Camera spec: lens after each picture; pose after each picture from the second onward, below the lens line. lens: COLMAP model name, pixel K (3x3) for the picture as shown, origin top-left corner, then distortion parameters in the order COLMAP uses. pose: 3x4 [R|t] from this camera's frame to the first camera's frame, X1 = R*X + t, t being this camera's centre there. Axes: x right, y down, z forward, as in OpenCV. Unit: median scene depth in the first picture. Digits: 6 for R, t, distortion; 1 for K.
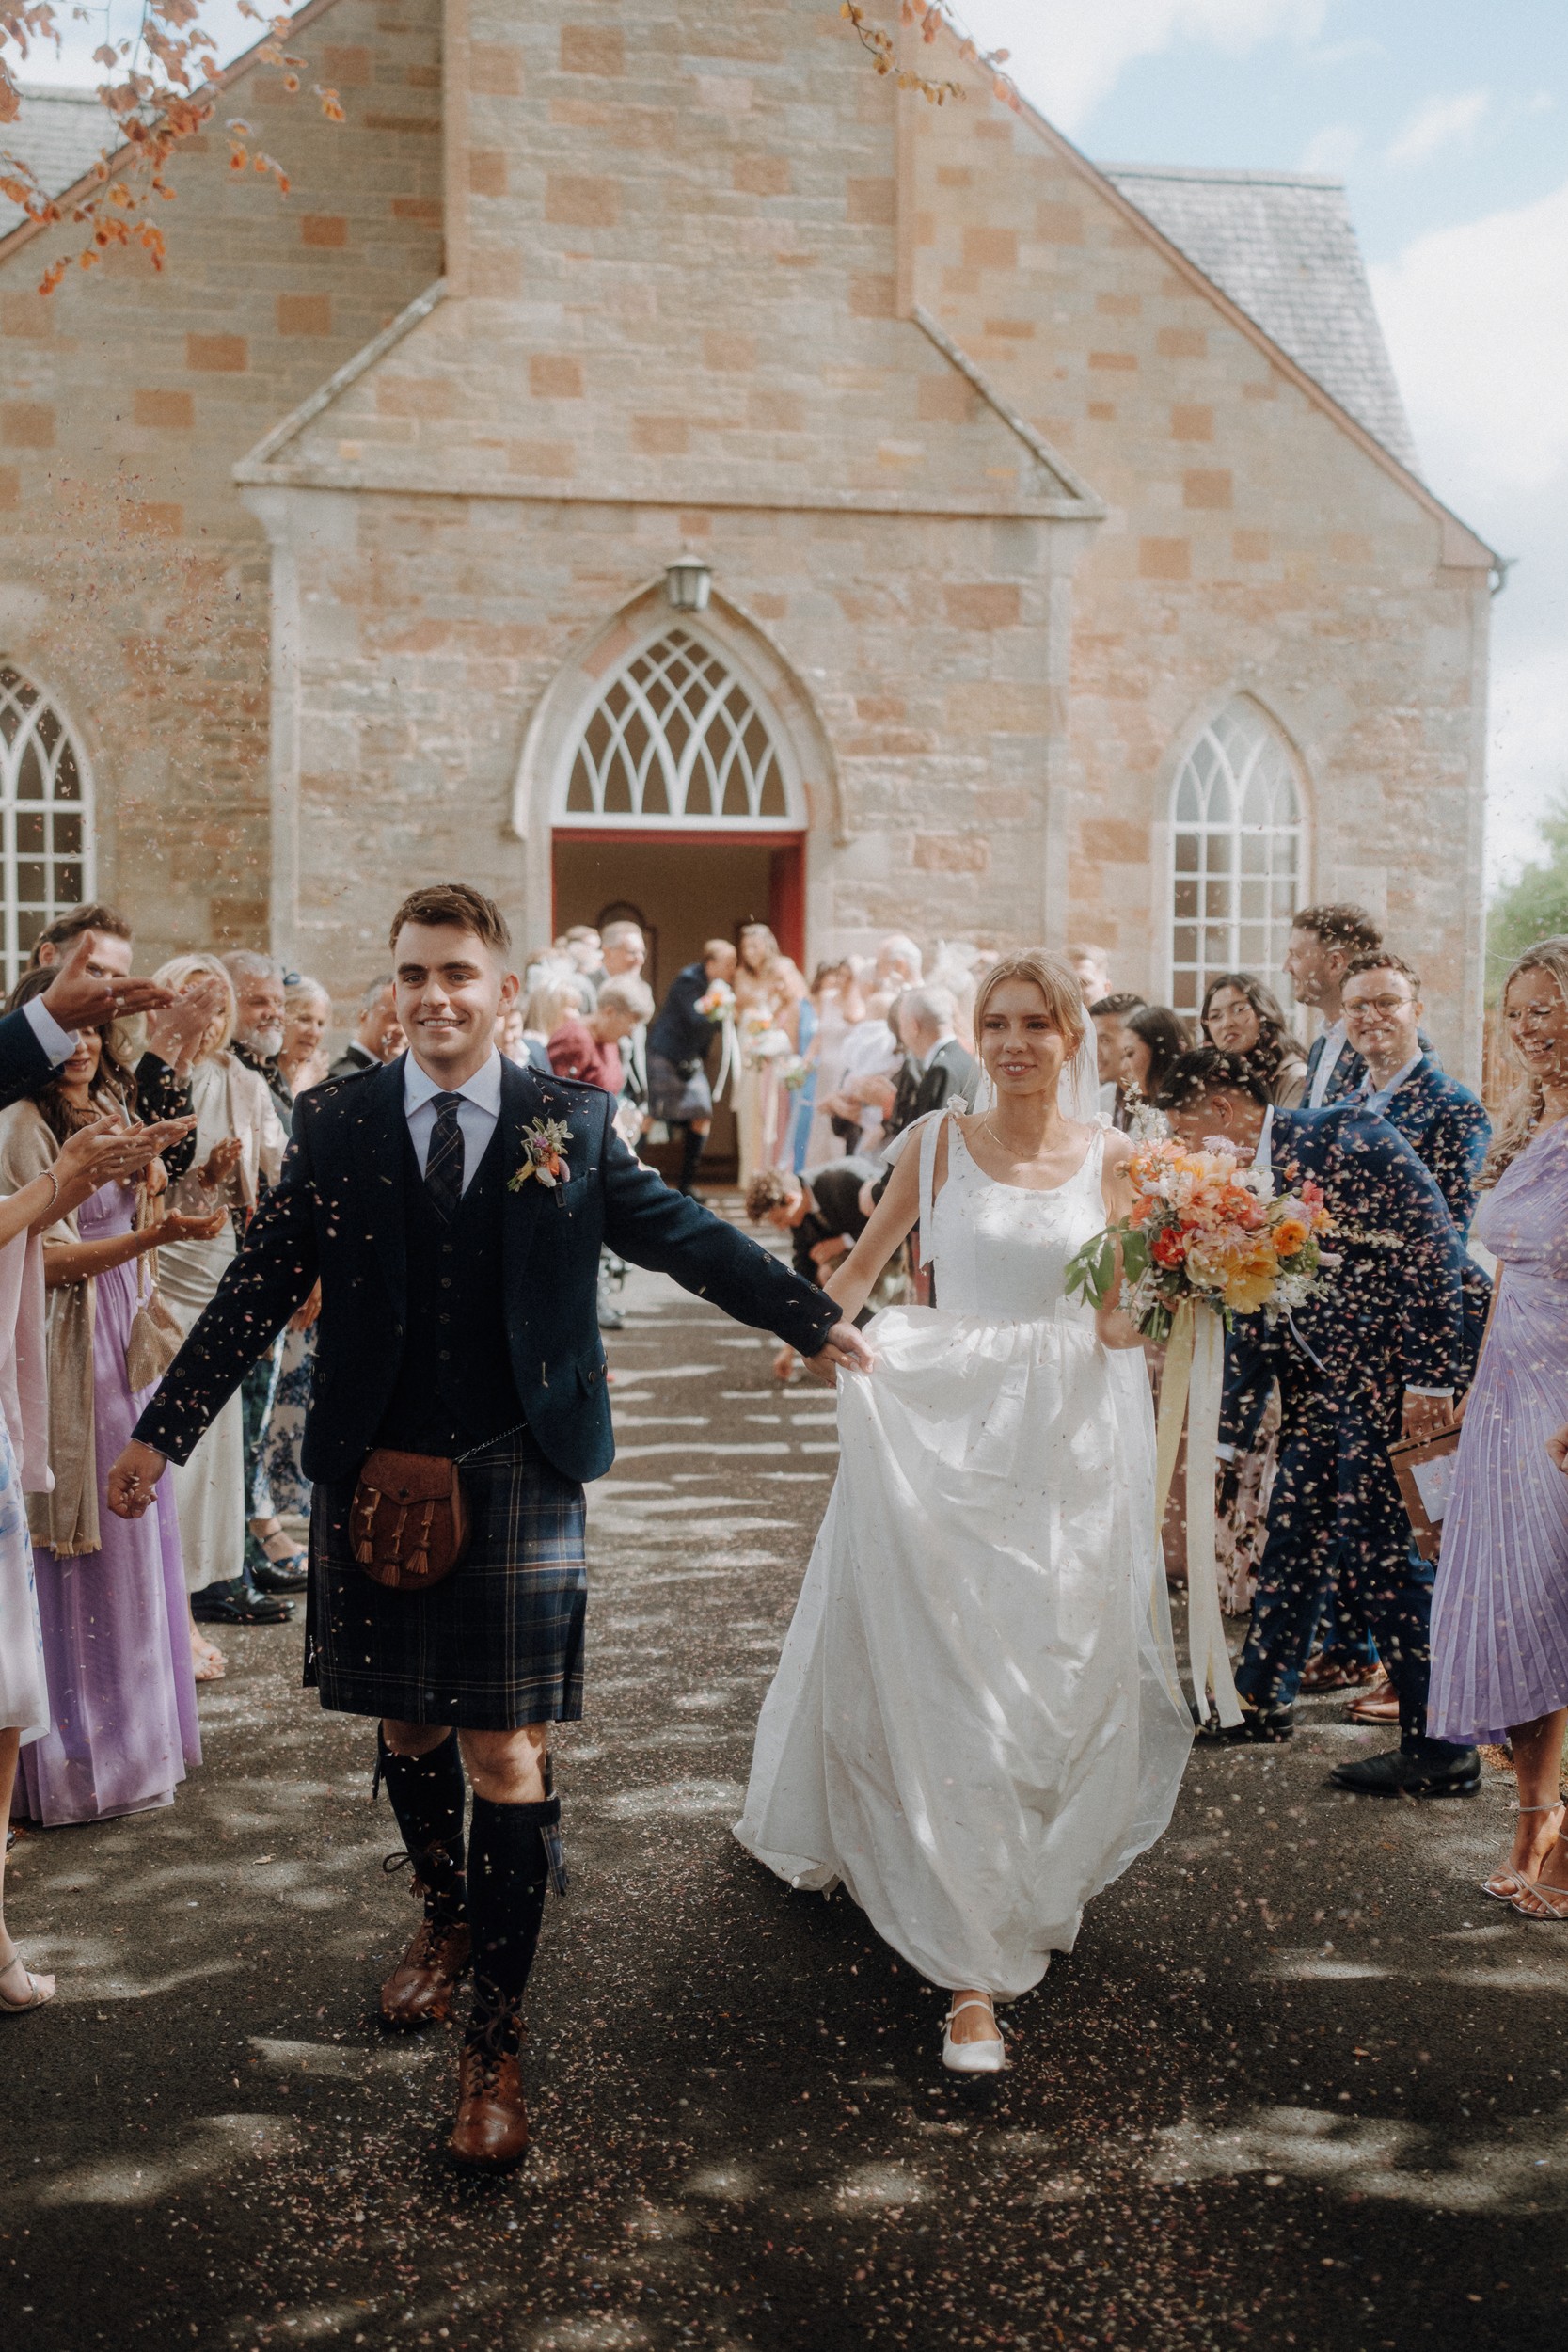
lens RADIAL K [[2363.5, 0, 784.0], [0, 2363.5, 1176.0], [0, 0, 1]] dist [-0.039493, 0.031728]
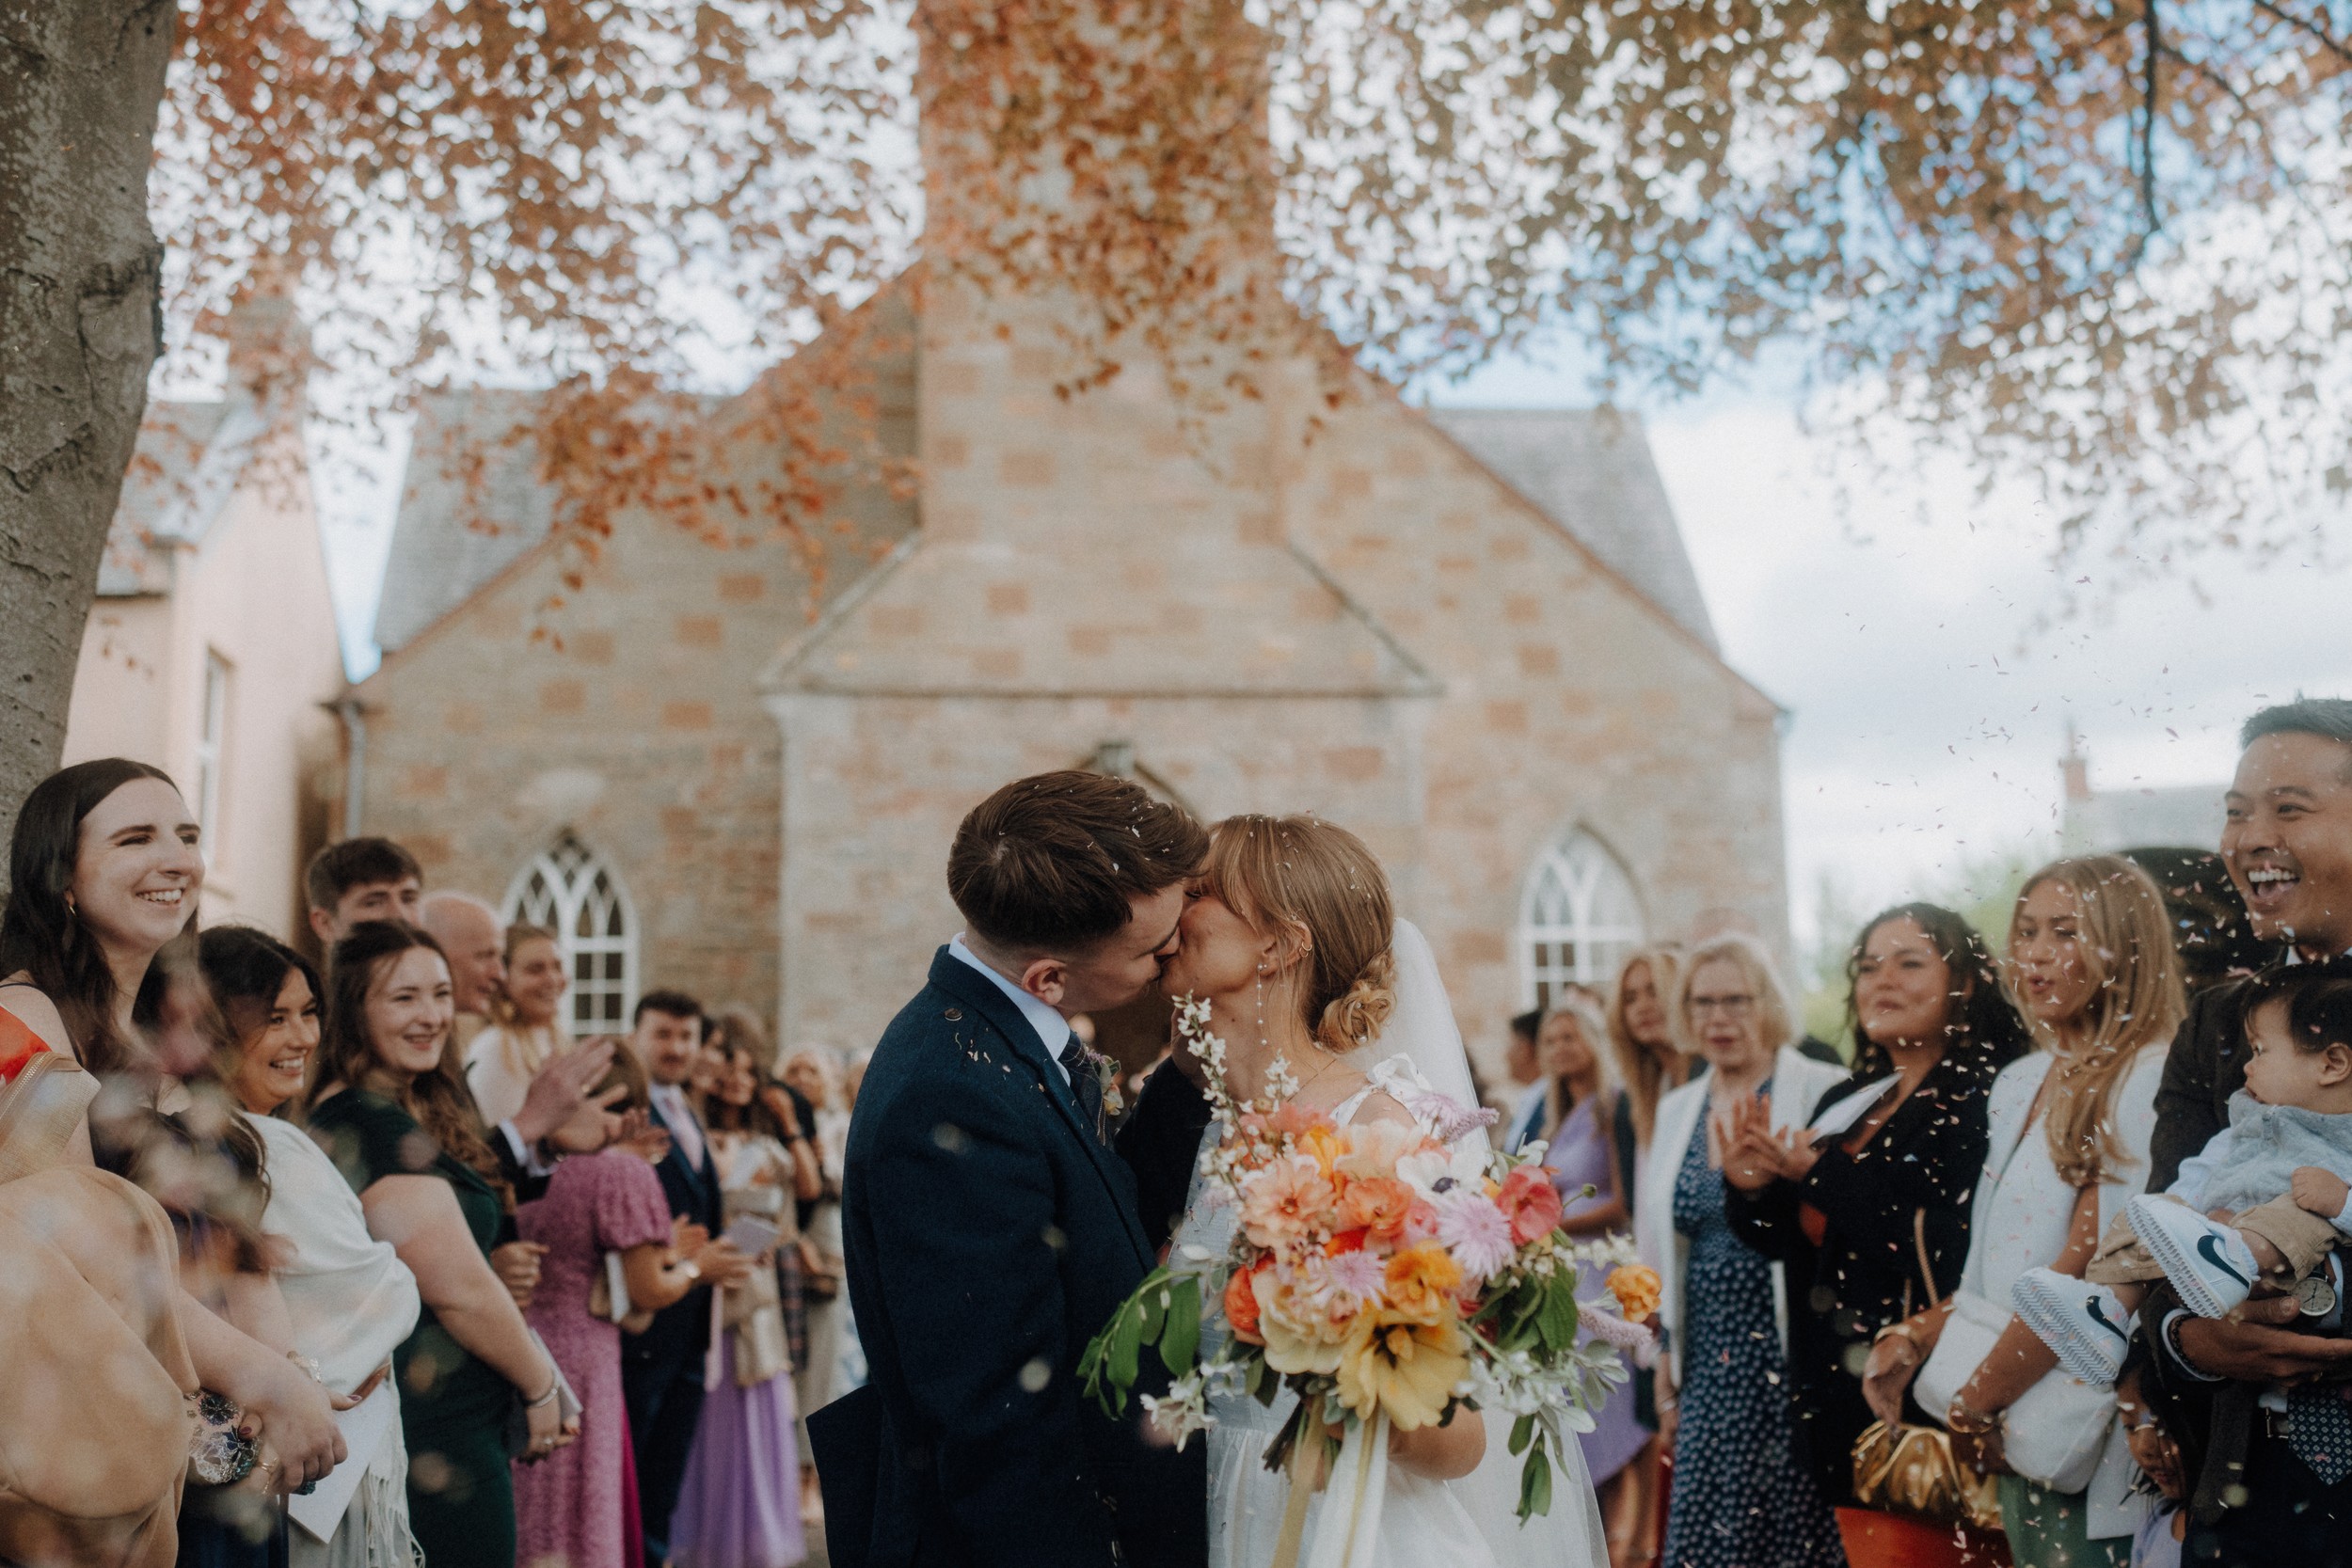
lens RADIAL K [[2363.5, 0, 1199.7], [0, 2363.5, 804.6], [0, 0, 1]] dist [-0.039493, 0.031728]
pose [[0.999317, -0.032405, -0.017744, 0.025058], [0.028058, 0.978121, -0.206137, 0.034648], [0.024035, 0.205499, 0.978362, -0.218671]]
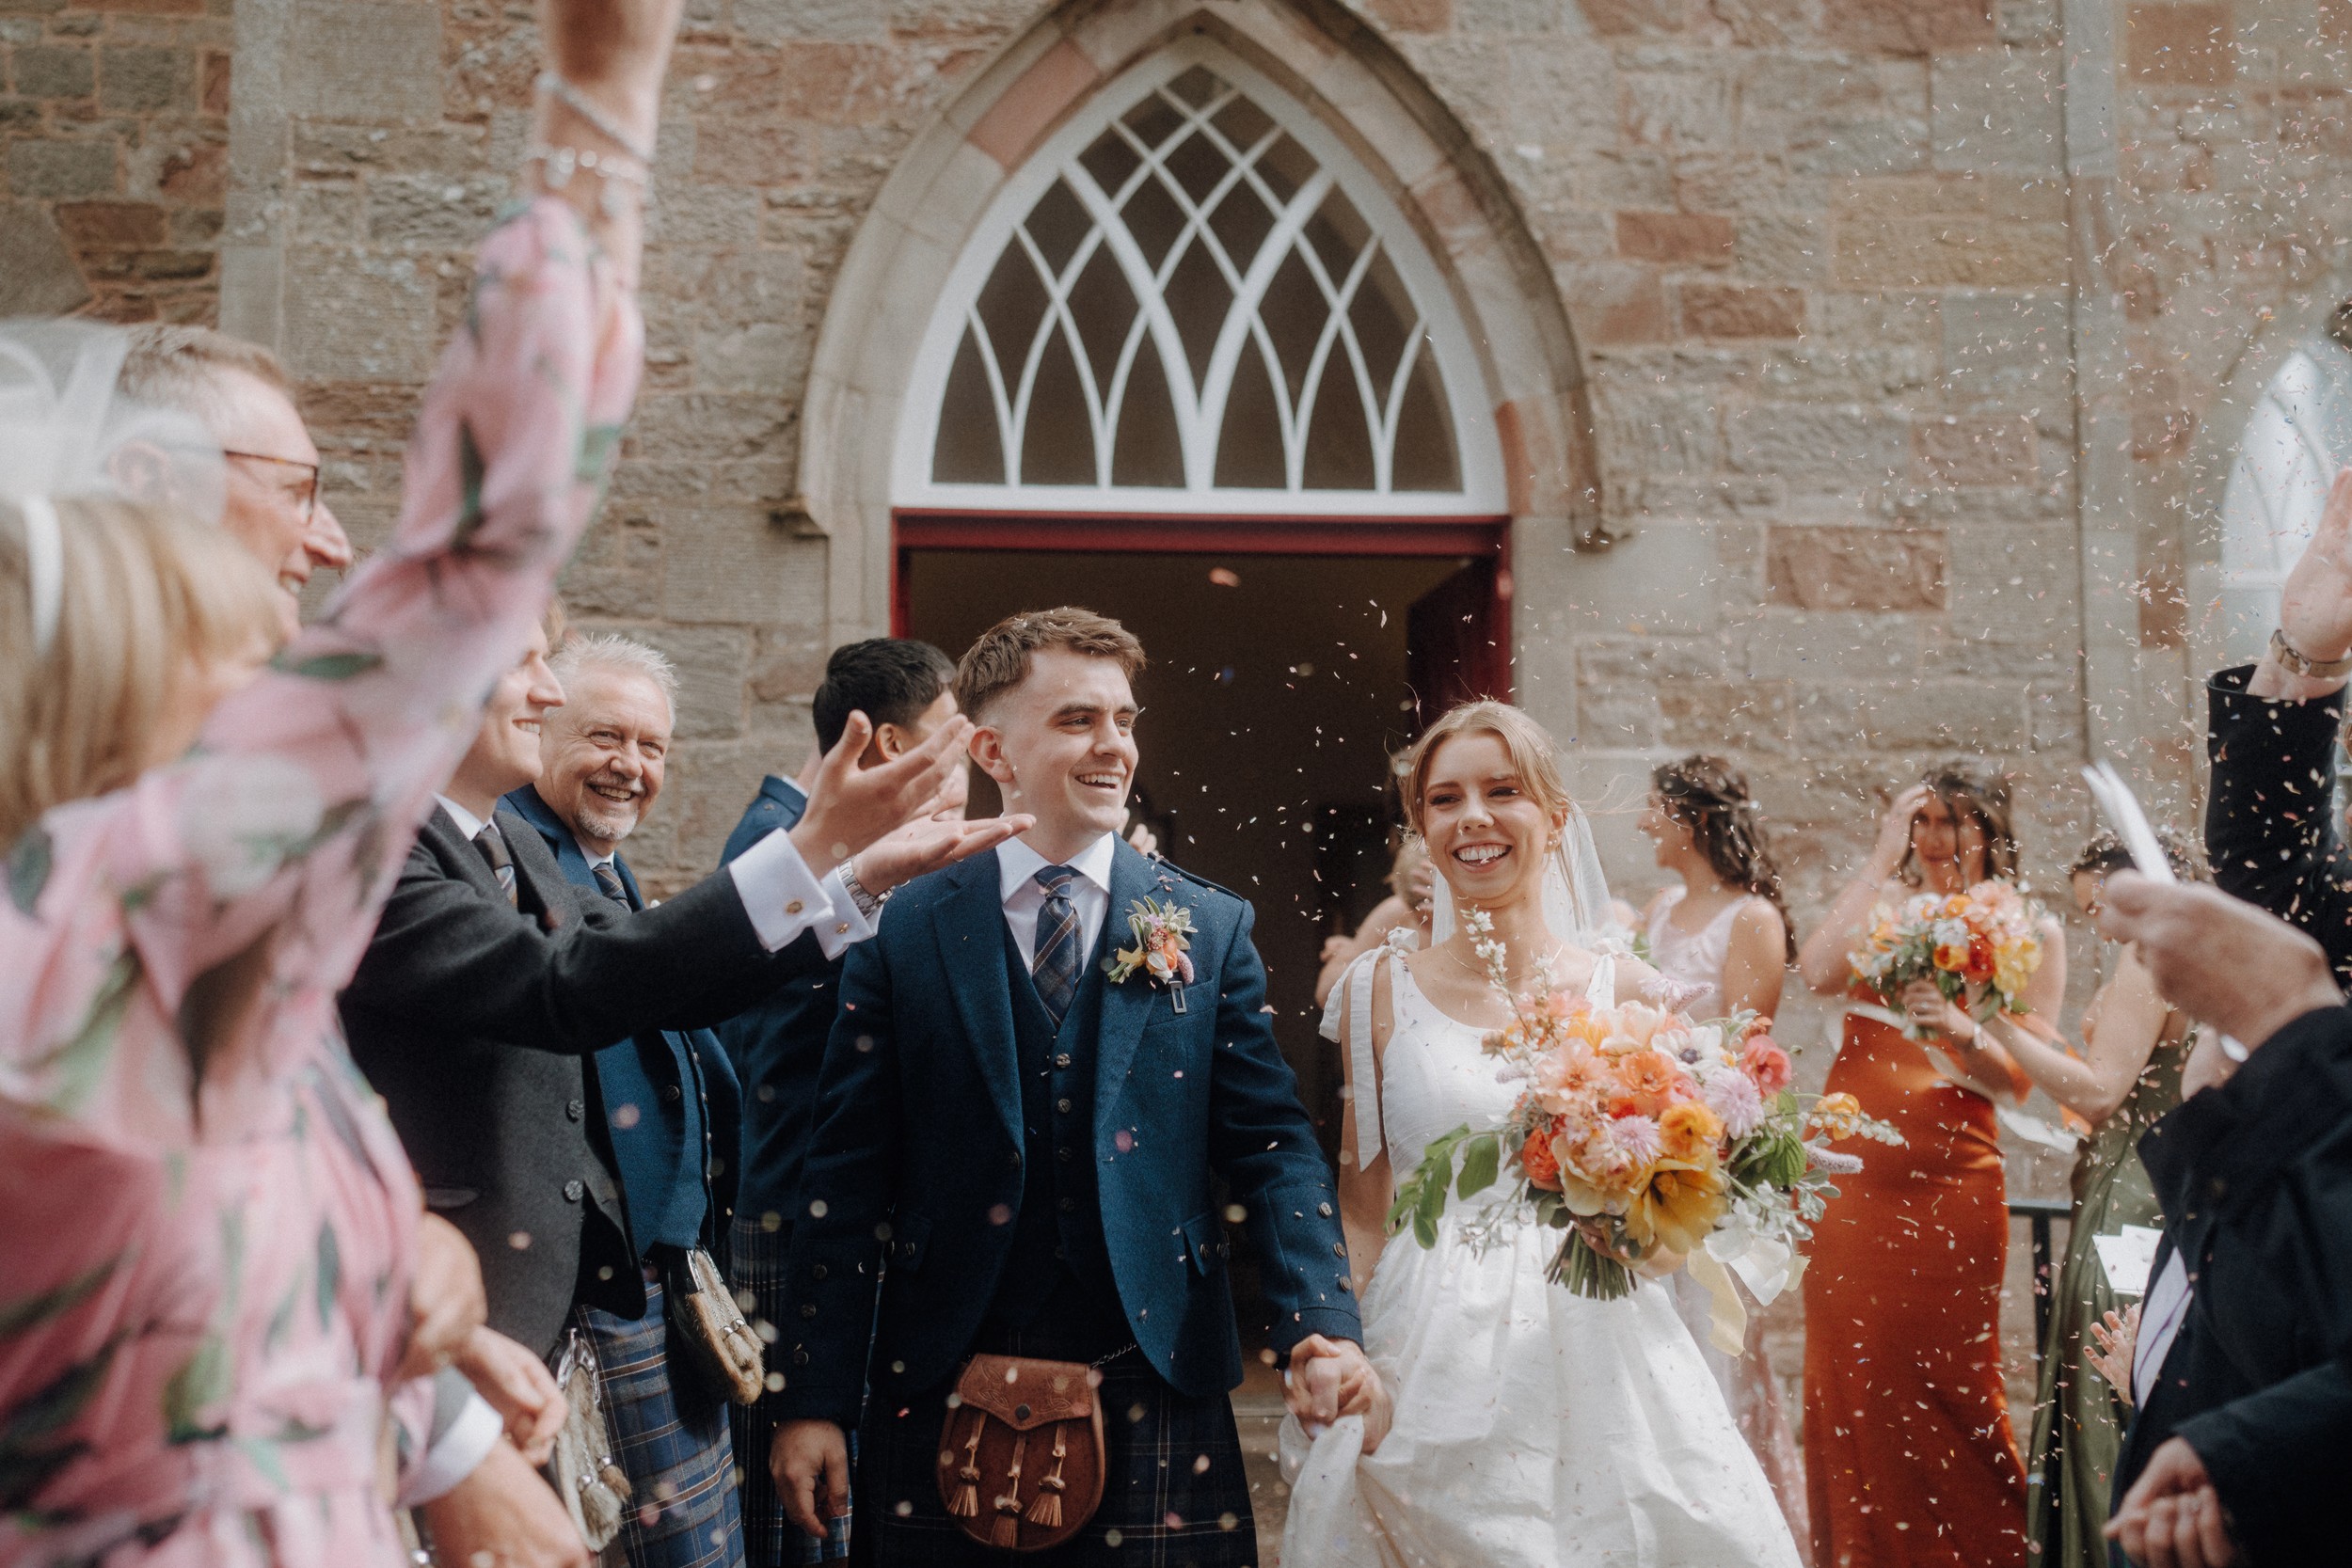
lens RADIAL K [[2363.5, 0, 1199.7], [0, 2363.5, 804.6], [0, 0, 1]] dist [-0.039493, 0.031728]
pose [[0.998486, -0.012271, -0.053624, -0.023253], [0.003939, 0.988249, -0.152805, -0.032476], [0.054868, 0.152362, 0.986801, 0.593006]]
